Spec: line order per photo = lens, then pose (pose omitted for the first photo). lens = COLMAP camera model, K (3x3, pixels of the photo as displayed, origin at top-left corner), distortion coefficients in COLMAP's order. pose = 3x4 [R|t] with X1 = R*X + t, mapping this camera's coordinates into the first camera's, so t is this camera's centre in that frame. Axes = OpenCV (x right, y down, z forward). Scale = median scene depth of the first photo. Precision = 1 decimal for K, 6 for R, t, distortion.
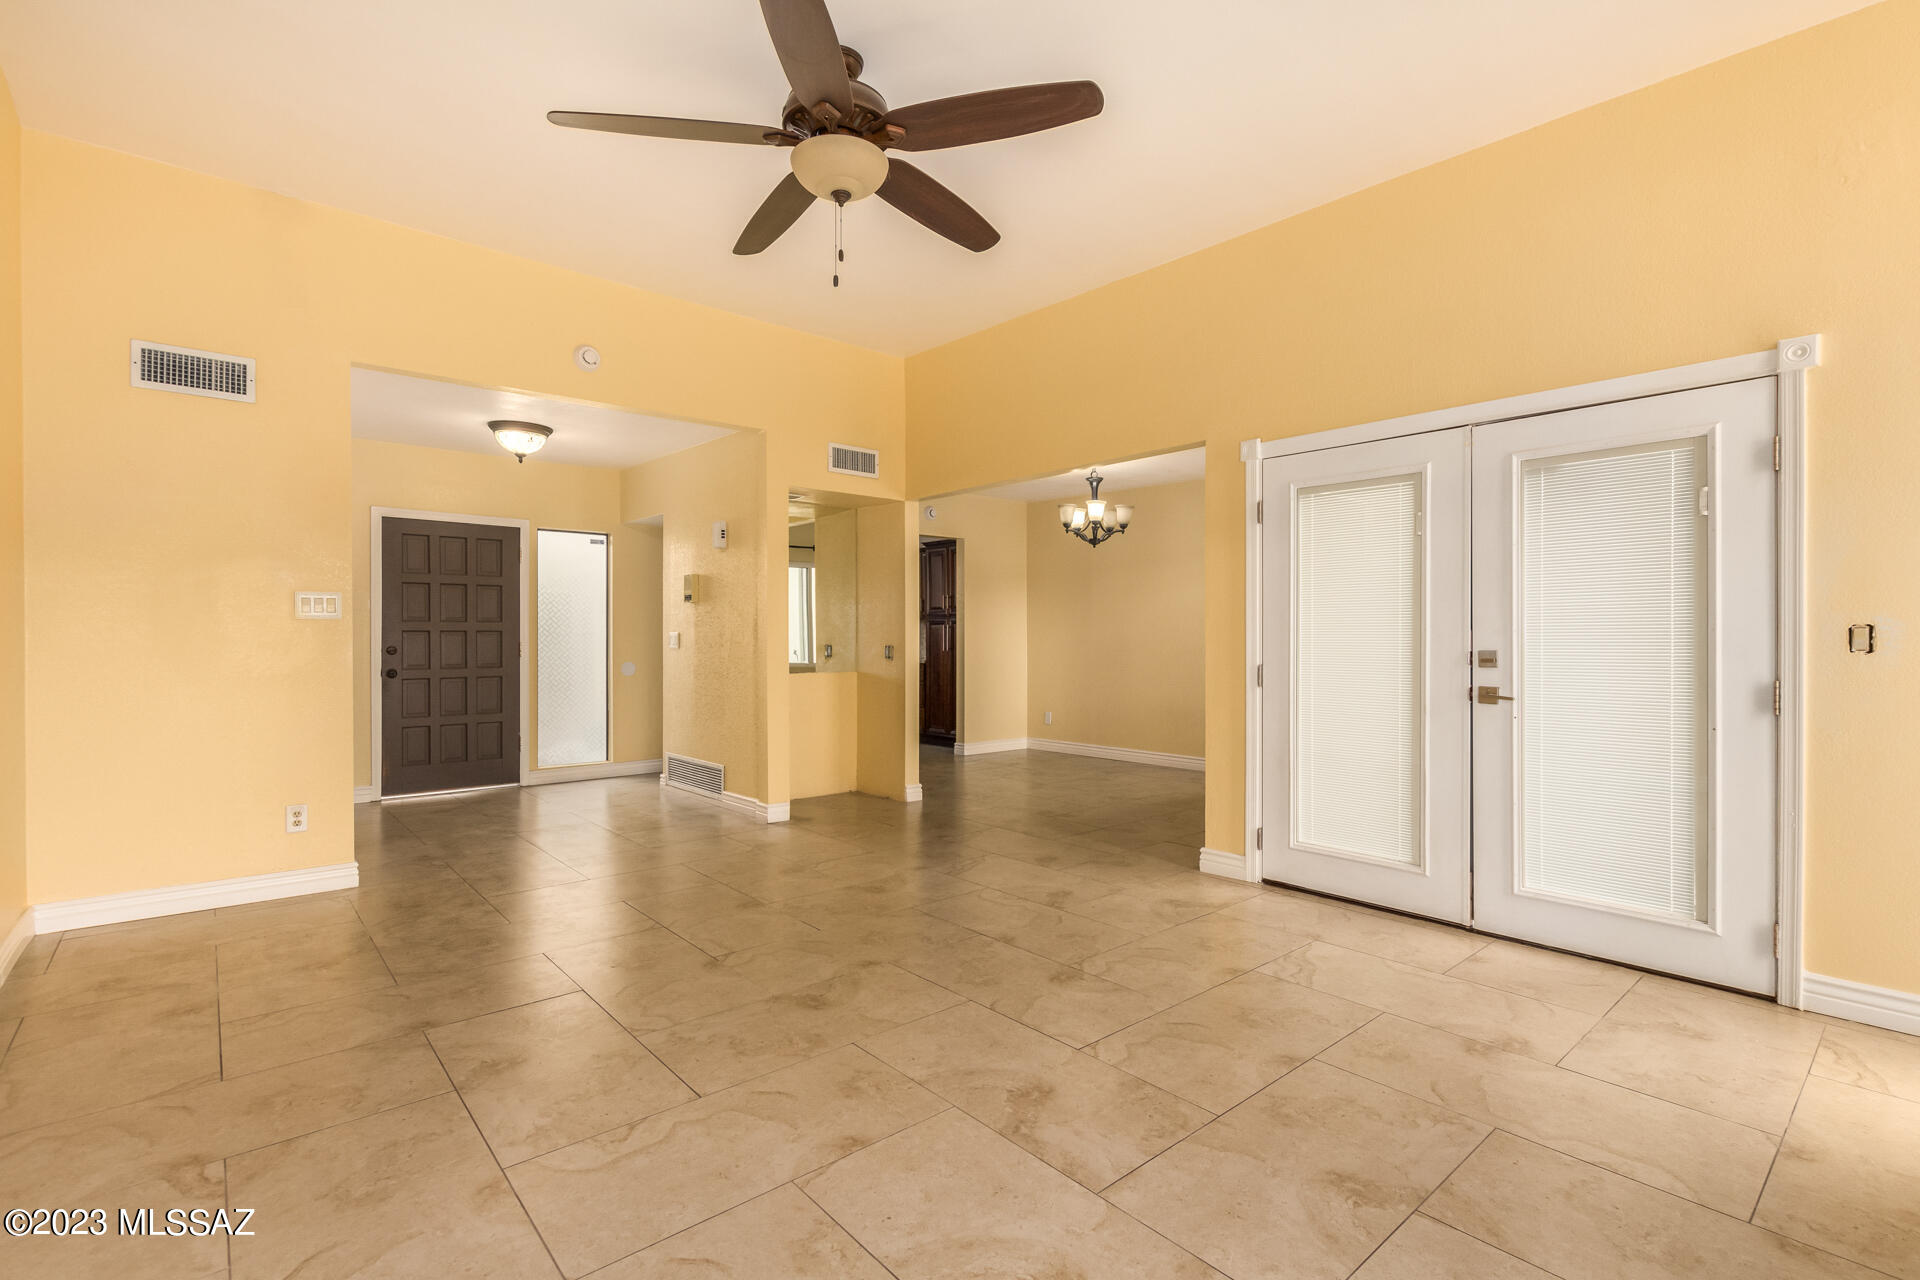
lens RADIAL K [[883.0, 0, 959.3], [0, 883.0, 638.2], [0, 0, 1]] dist [0.002025, -0.001843]
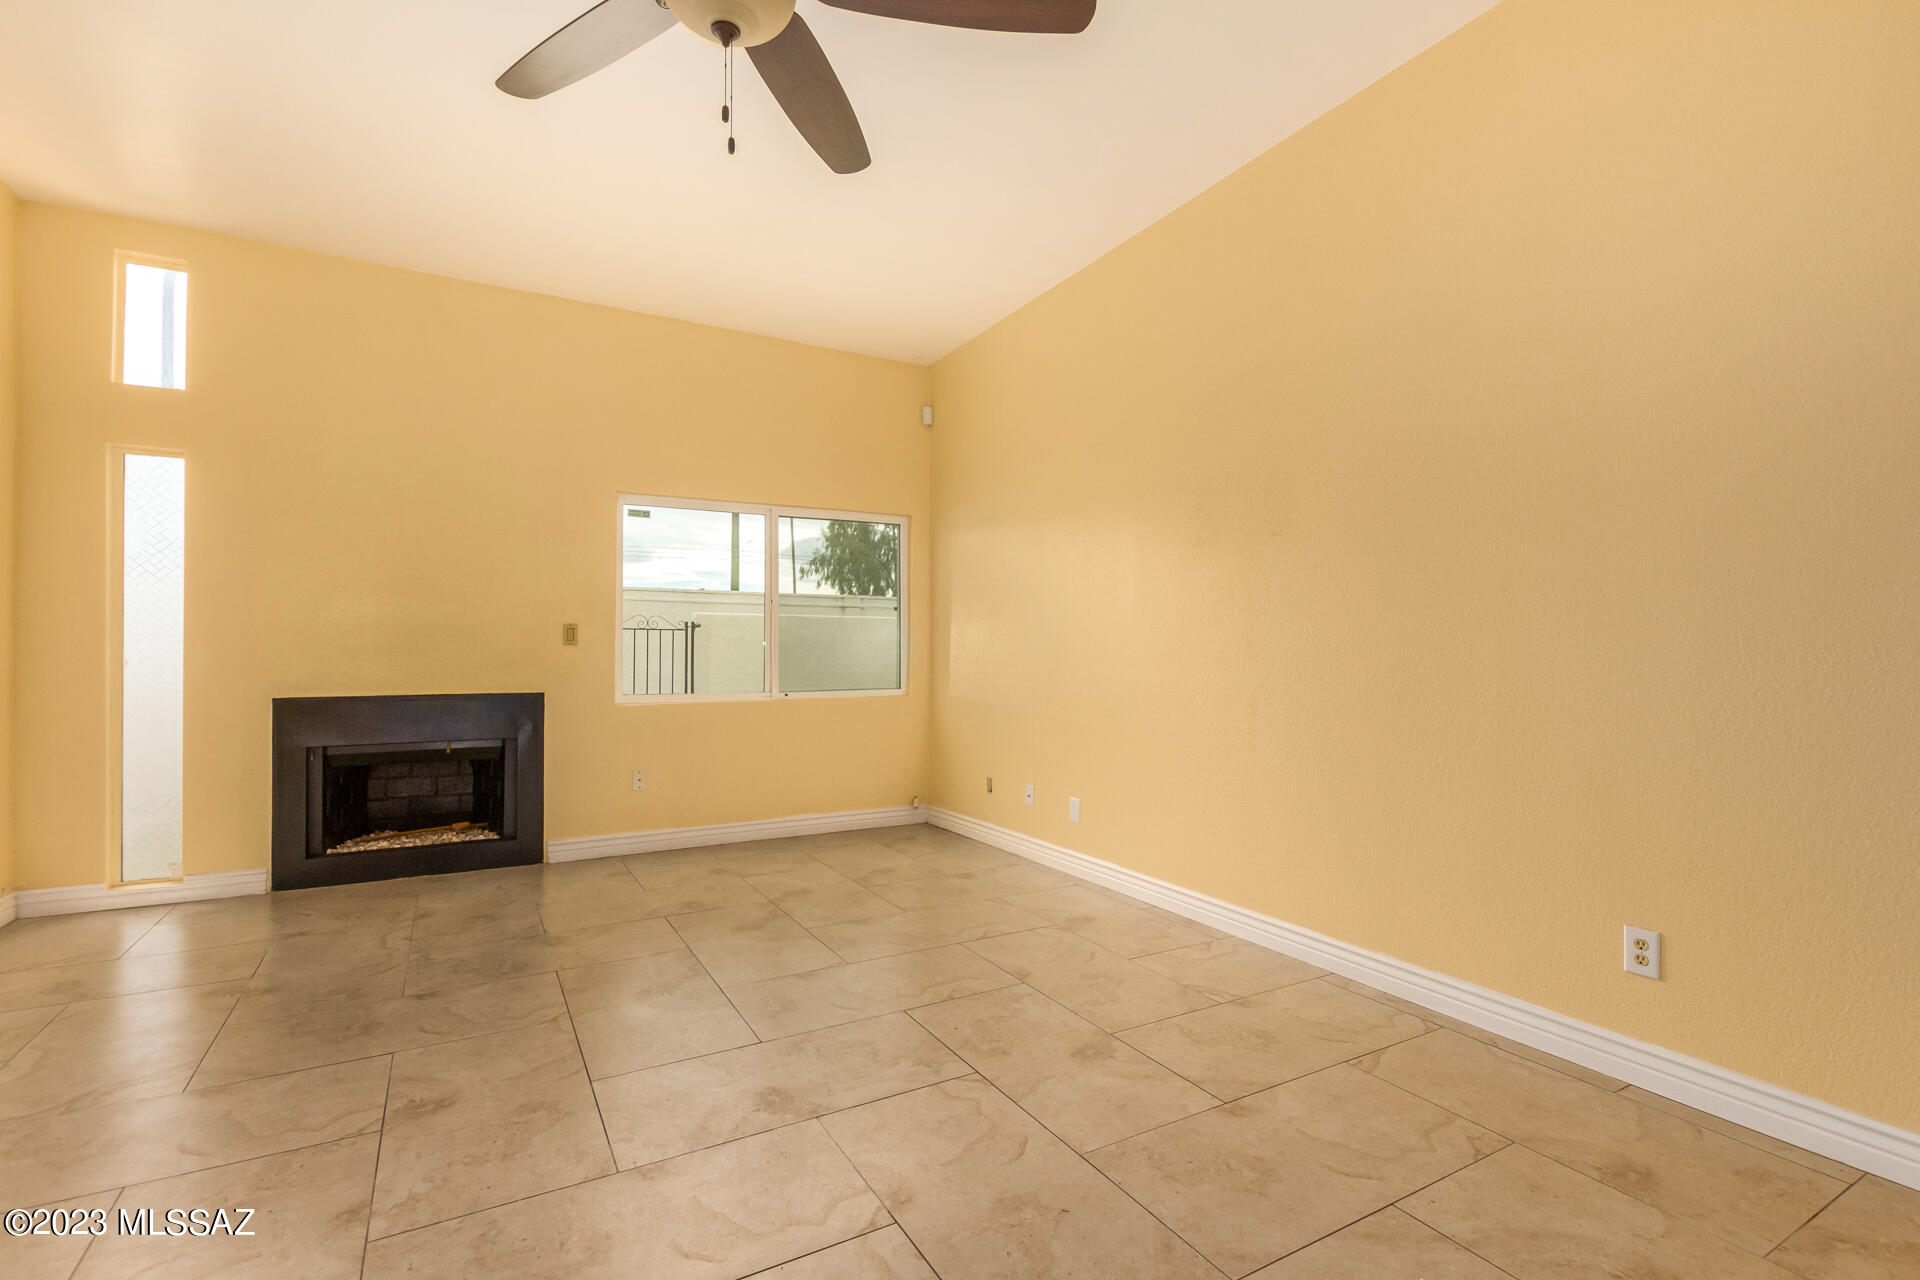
lens RADIAL K [[883.0, 0, 967.0], [0, 883.0, 648.2], [0, 0, 1]] dist [0.002025, -0.001843]
pose [[-0.982833, 0.000555, 0.184497, -0.657265], [0.000000, 0.999995, -0.003007, 0.014123], [-0.184498, -0.002956, -0.982828, 2.377351]]
